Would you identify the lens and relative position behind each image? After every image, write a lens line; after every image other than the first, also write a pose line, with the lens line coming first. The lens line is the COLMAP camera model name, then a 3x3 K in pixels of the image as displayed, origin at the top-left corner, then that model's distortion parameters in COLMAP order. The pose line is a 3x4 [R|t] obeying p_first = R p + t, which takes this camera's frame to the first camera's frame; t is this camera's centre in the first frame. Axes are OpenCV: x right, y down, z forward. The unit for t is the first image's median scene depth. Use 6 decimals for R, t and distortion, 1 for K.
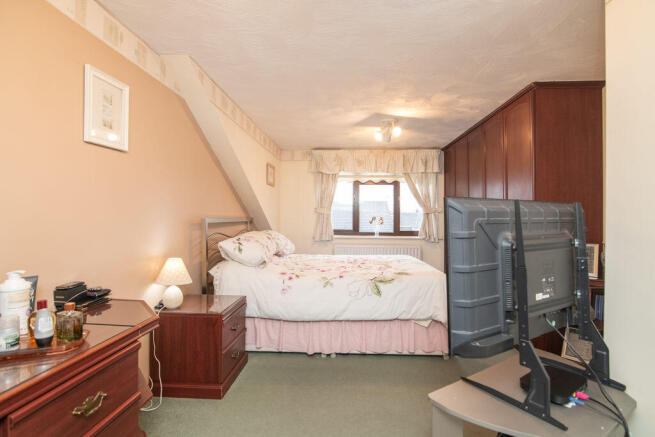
lens RADIAL K [[305.3, 0, 326.6], [0, 305.3, 217.8], [0, 0, 1]] dist [-0.026431, 0.000696]
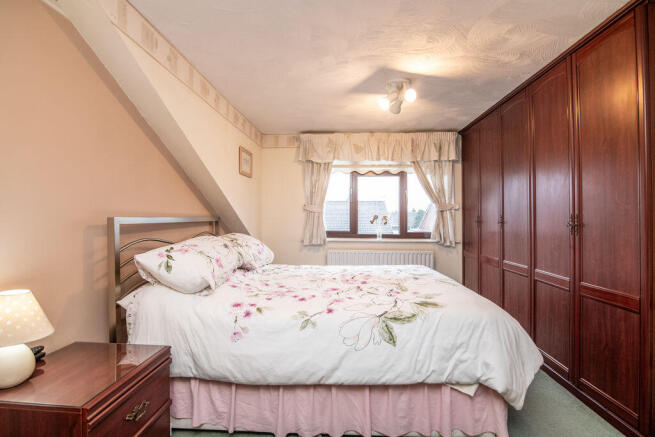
lens RADIAL K [[305.3, 0, 324.2], [0, 305.3, 215.6], [0, 0, 1]] dist [-0.026431, 0.000696]
pose [[0.999996, -0.002956, -0.000221, 0.026391], [0.002955, 0.999978, -0.005904, 0.002571], [0.000238, 0.005903, 0.999983, 0.277631]]
